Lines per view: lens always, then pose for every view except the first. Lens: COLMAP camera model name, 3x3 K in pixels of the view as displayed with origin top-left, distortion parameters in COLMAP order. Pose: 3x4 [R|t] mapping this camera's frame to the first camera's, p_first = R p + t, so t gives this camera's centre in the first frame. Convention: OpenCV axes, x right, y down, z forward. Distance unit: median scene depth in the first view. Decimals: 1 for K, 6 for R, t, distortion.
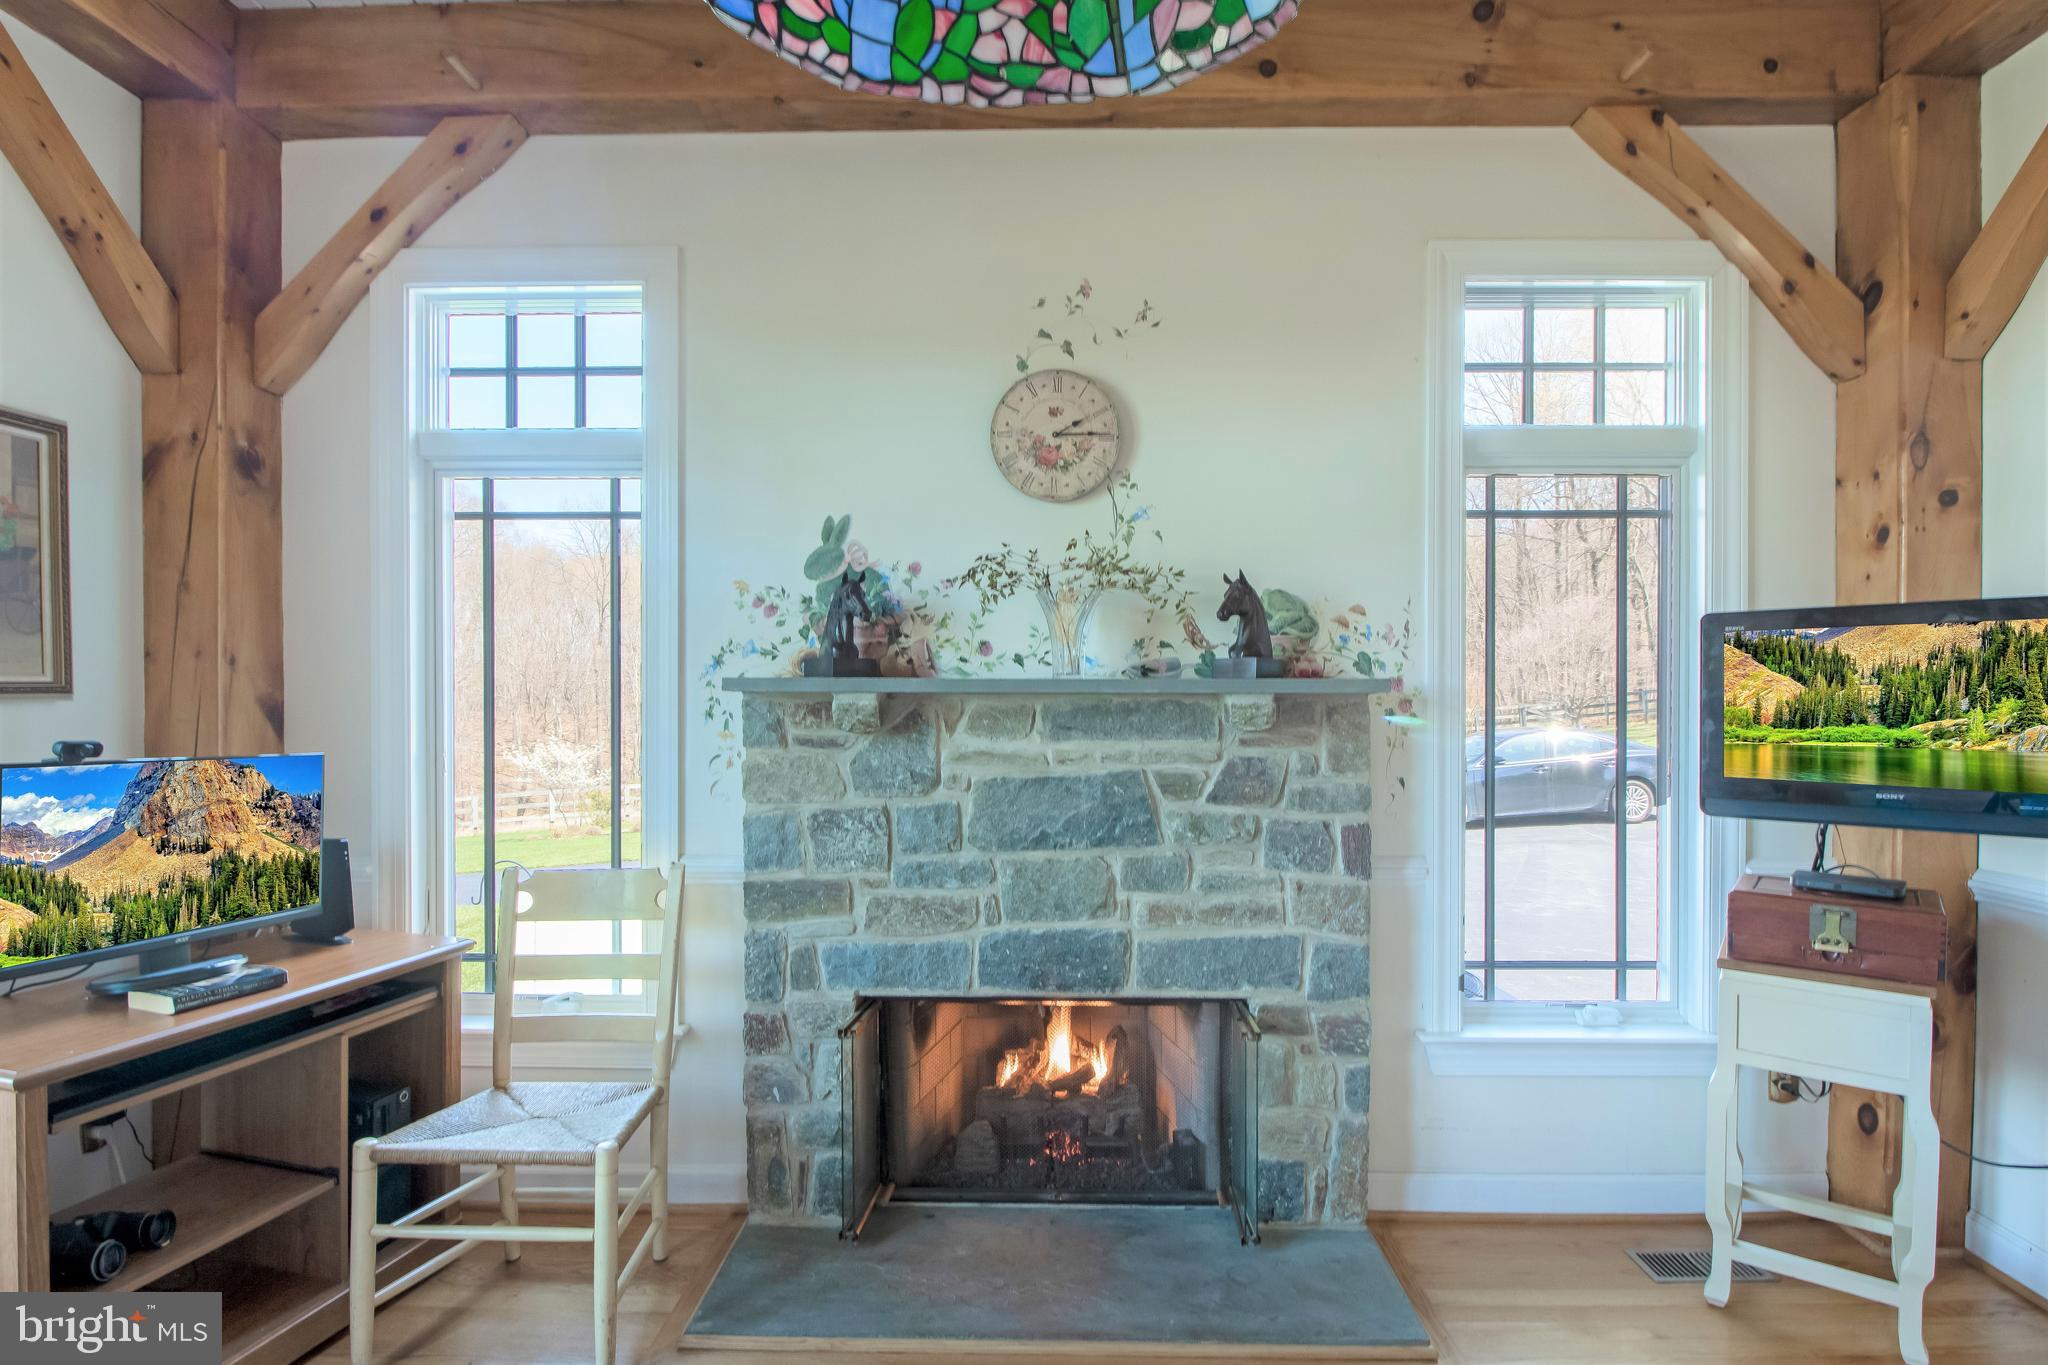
lens RADIAL K [[961.2, 0, 1020.4], [0, 961.2, 697.2], [0, 0, 1]] dist [-0.002567, -0.007116]
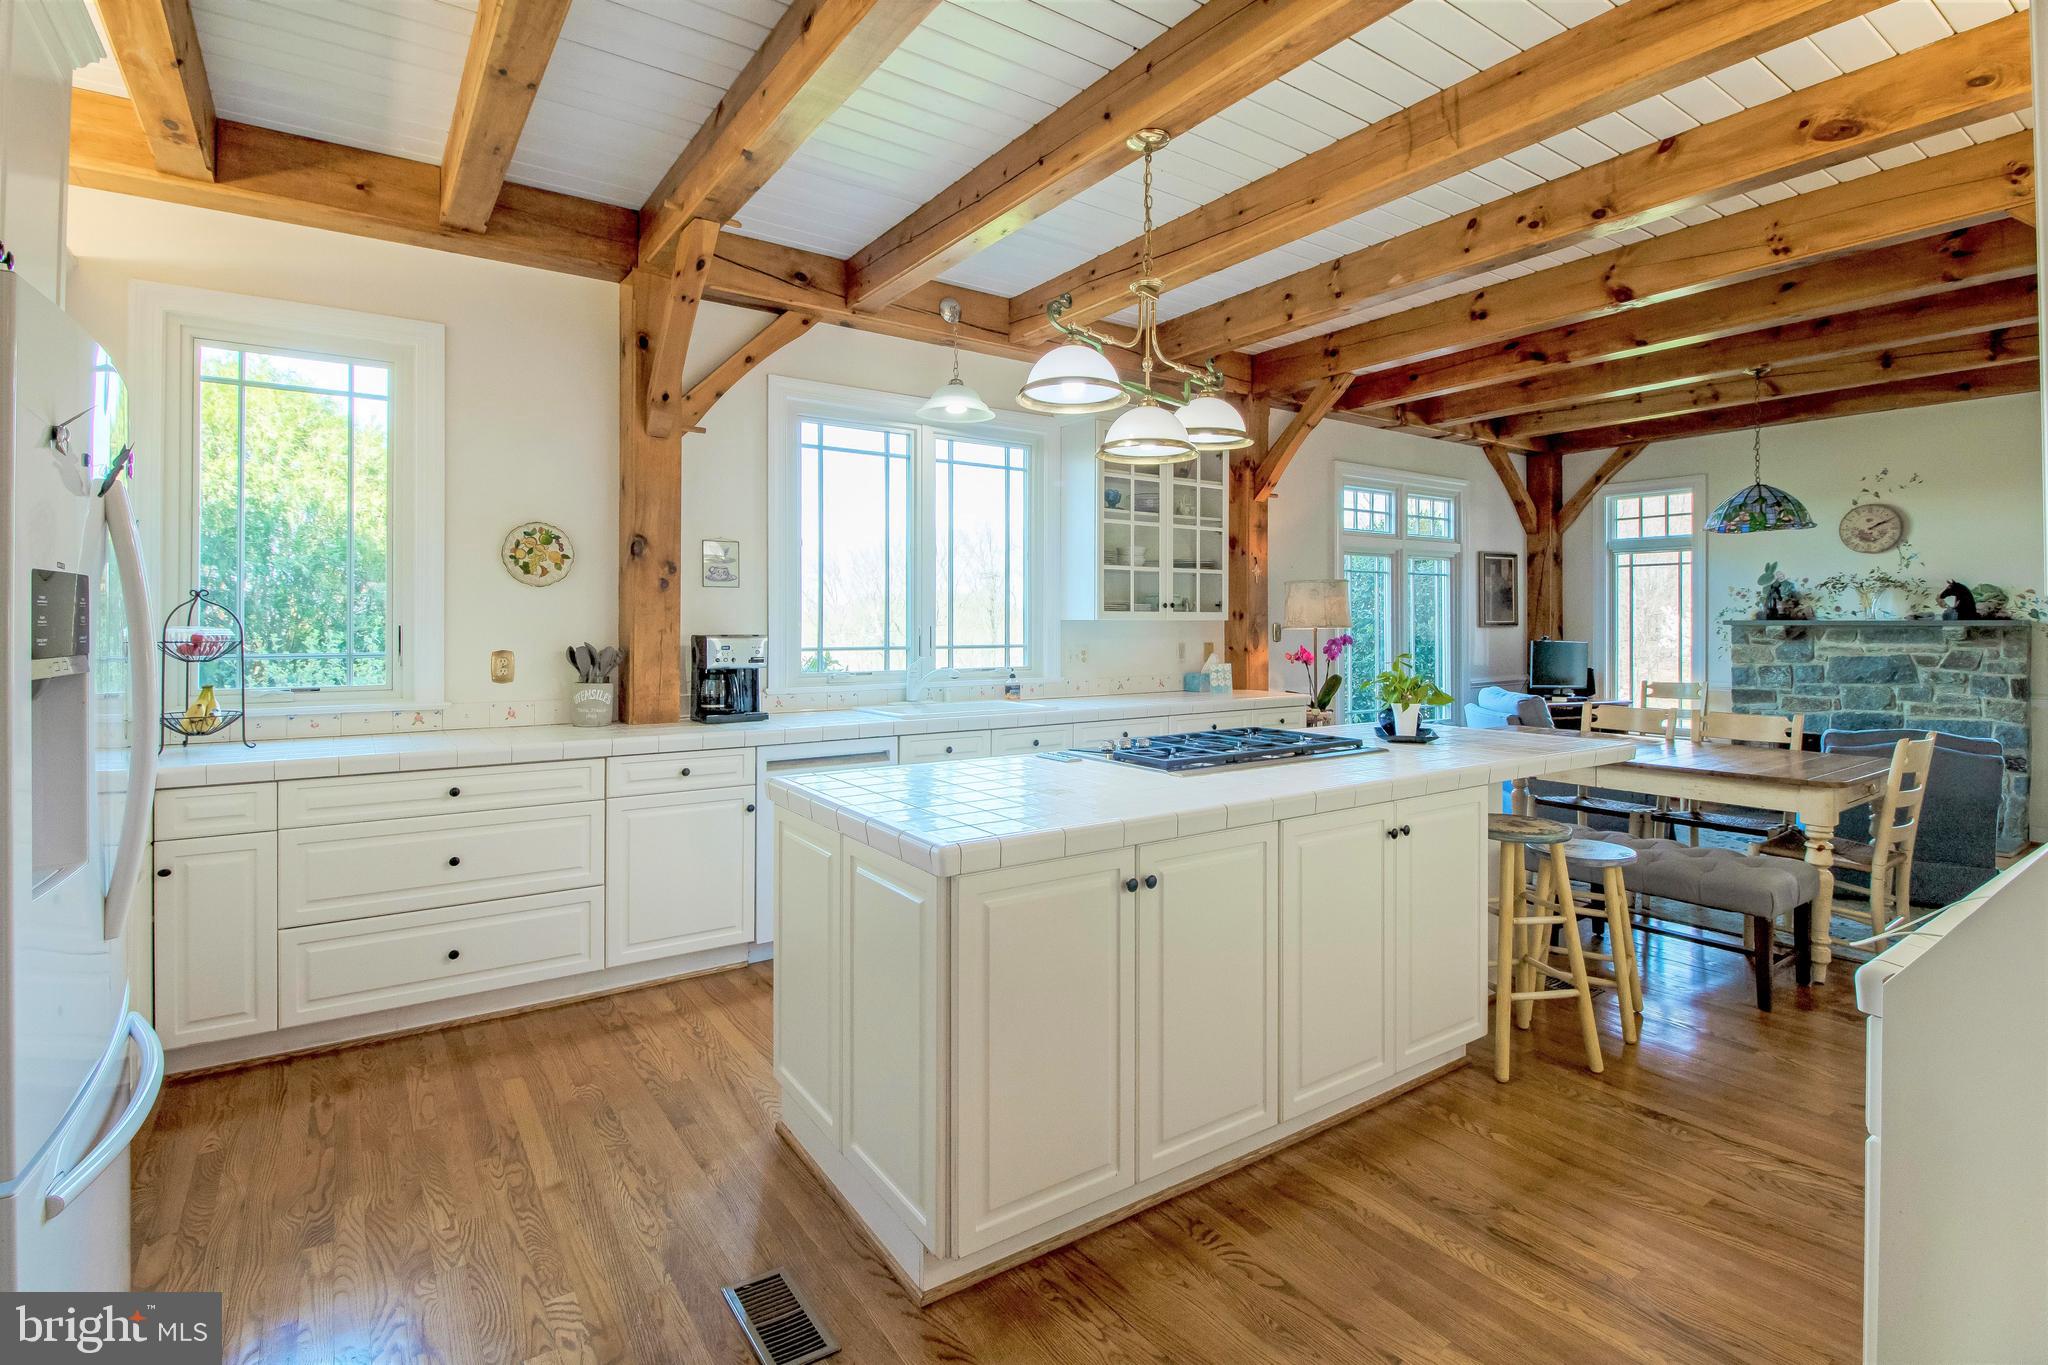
lens RADIAL K [[961.2, 0, 1005.9], [0, 961.2, 622.2], [0, 0, 1]] dist [-0.002567, -0.007116]
pose [[0.573215, -0.001124, -0.819404, 0.850410], [-0.003639, 0.999986, -0.003918, 0.005276], [0.819397, 0.005228, 0.573203, -2.532166]]
